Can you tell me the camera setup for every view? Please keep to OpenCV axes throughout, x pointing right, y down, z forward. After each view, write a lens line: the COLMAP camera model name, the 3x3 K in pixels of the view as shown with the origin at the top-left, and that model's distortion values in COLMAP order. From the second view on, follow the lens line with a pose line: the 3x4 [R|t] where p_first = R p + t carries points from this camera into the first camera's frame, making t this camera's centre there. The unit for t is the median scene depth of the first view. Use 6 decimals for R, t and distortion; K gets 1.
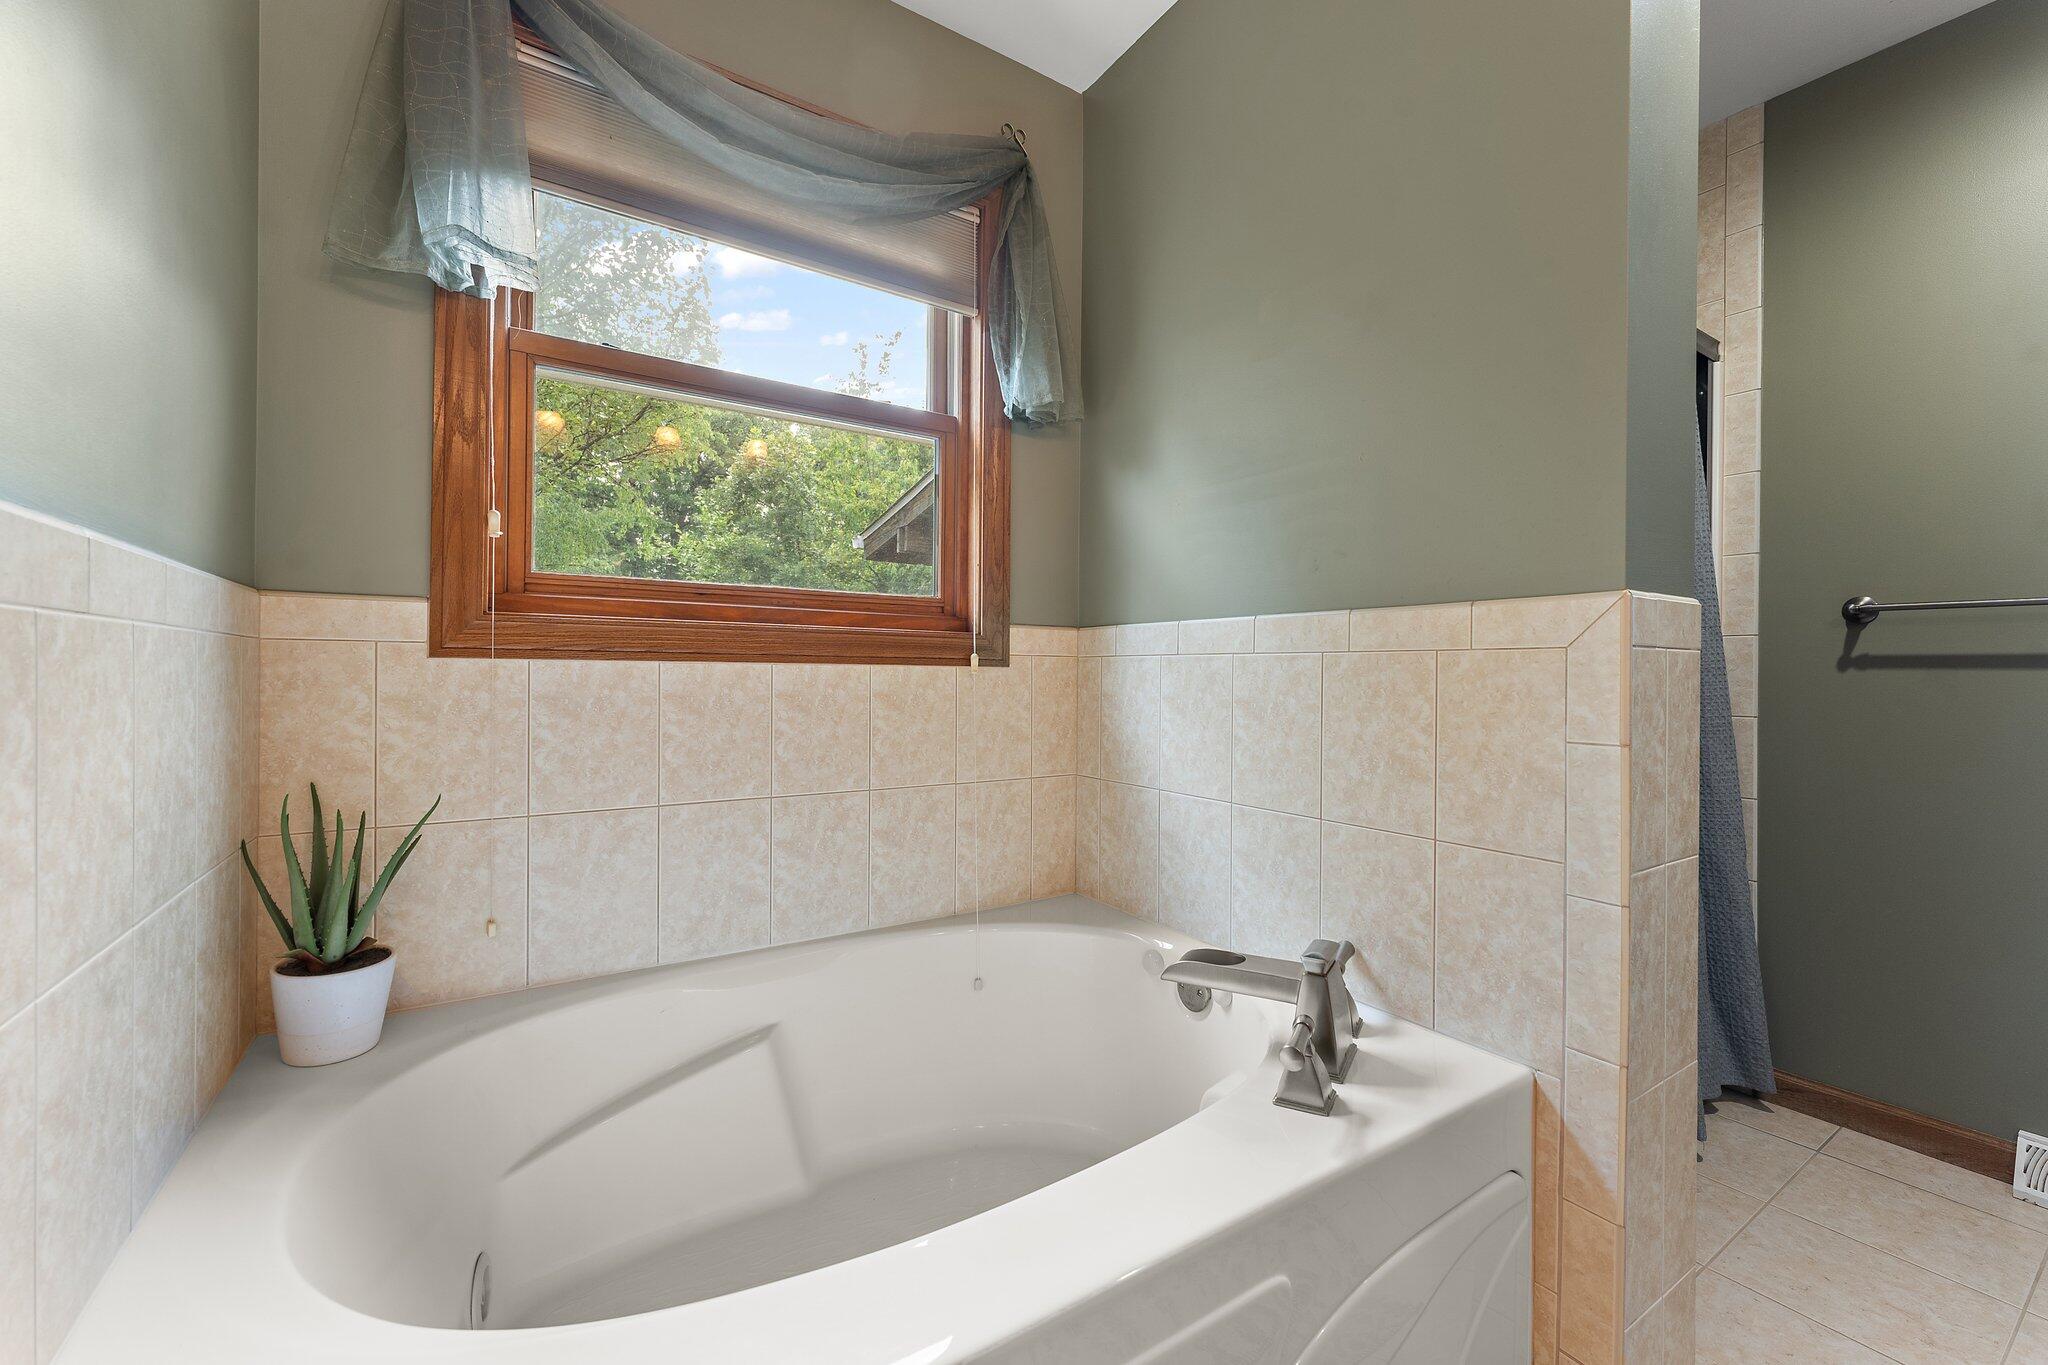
lens RADIAL K [[815.7, 0, 1034.3], [0, 815.7, 688.4], [0, 0, 1]] dist [-0.000686, -0.000080]
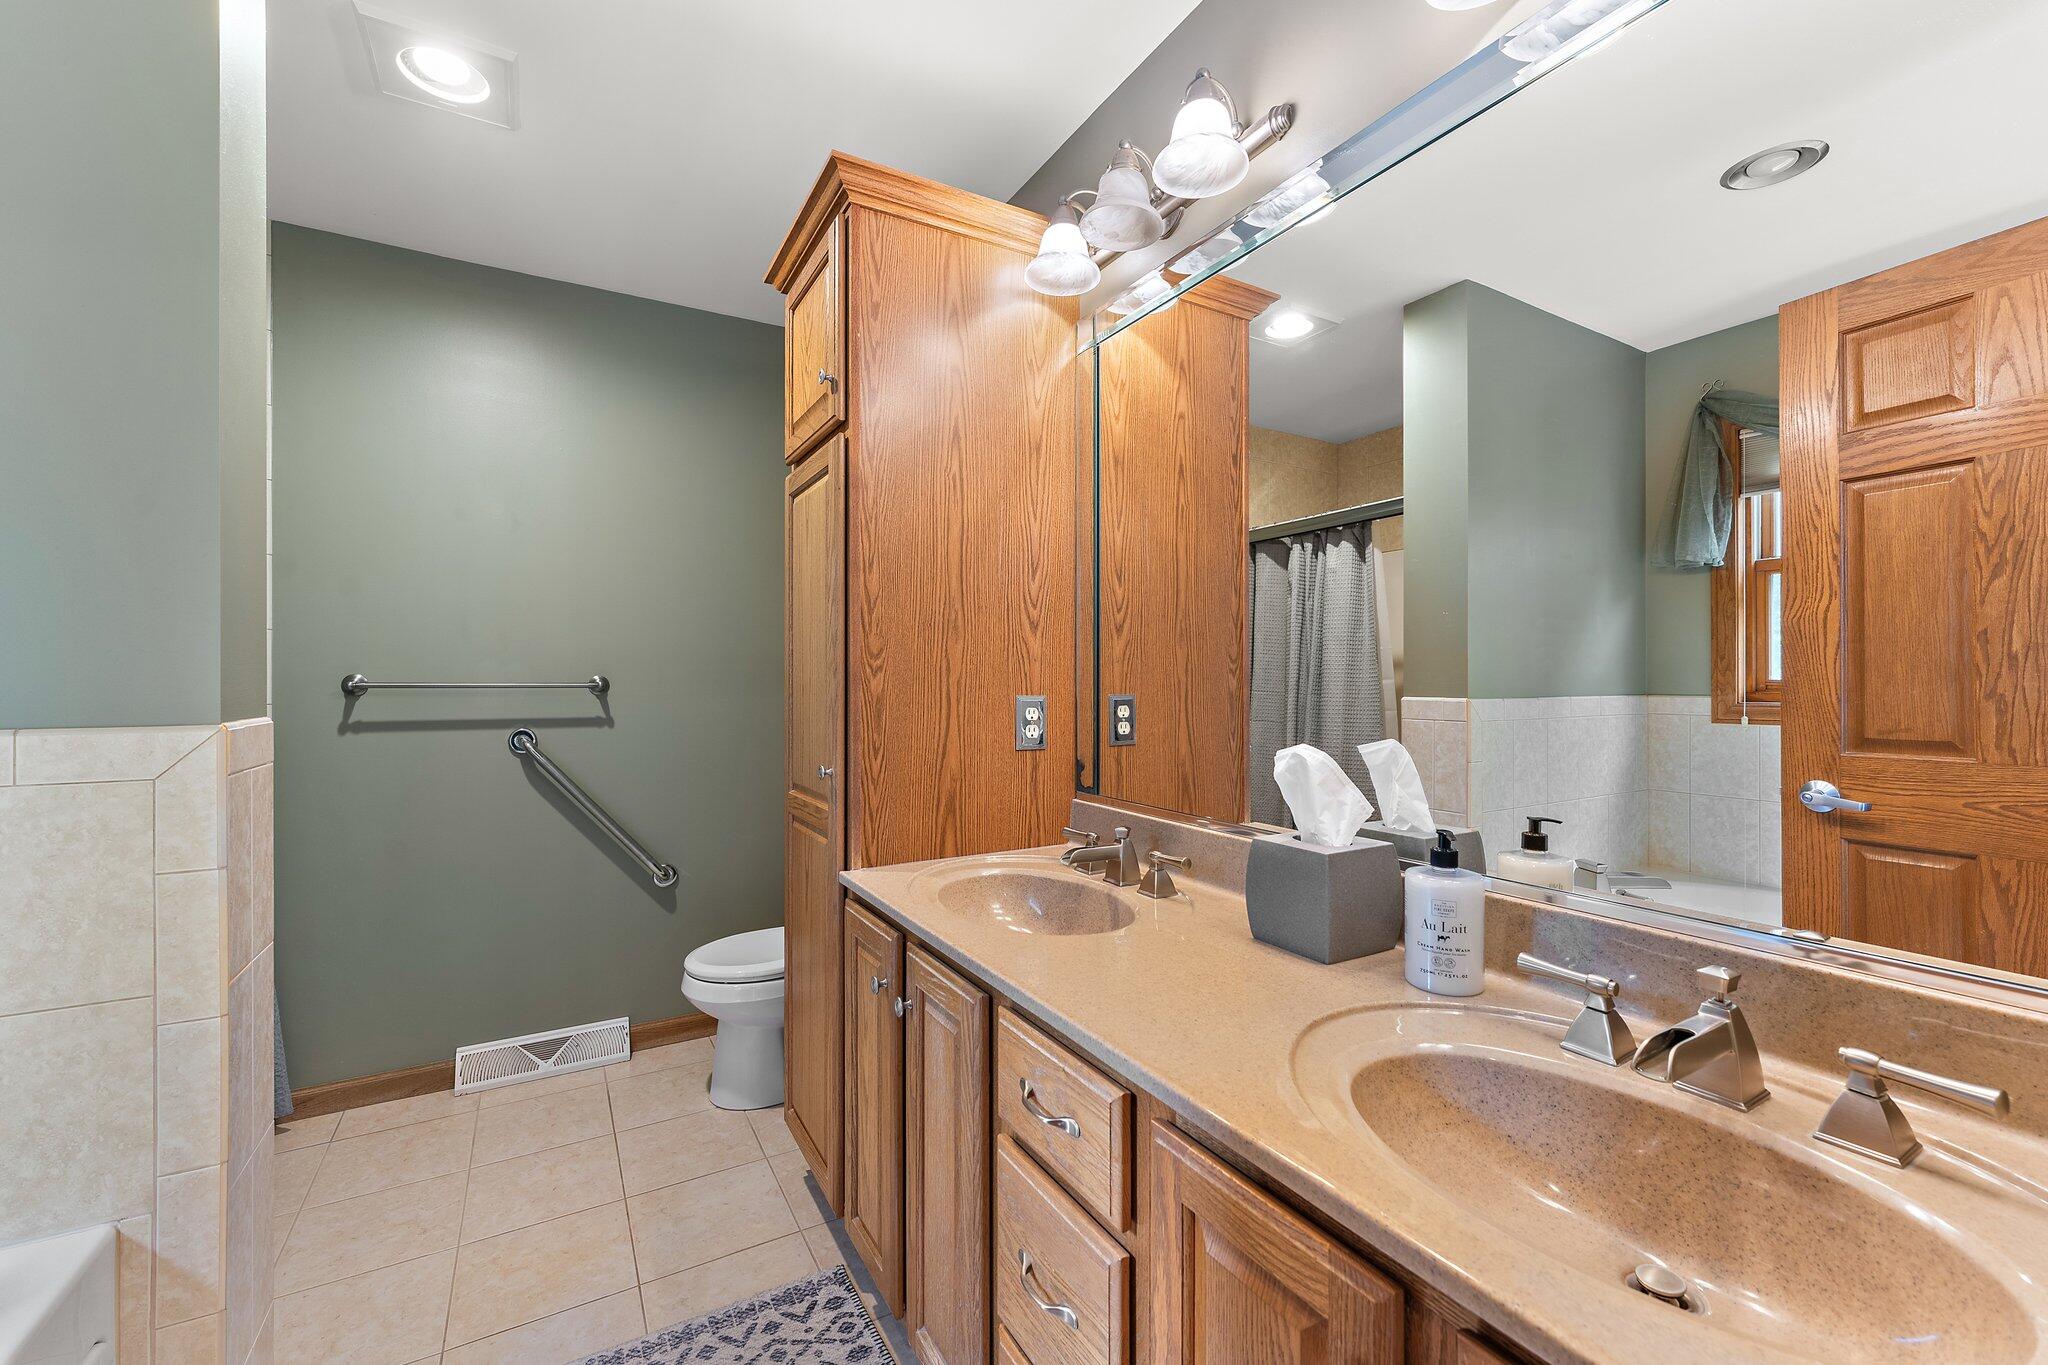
lens RADIAL K [[815.7, 0, 1034.3], [0, 815.7, 688.4], [0, 0, 1]] dist [-0.000686, -0.000080]
pose [[0.032413, -0.008733, 0.999436, -0.303677], [0.000406, 0.999962, 0.008725, -0.166741], [-0.999474, 0.000123, 0.032415, -0.107991]]
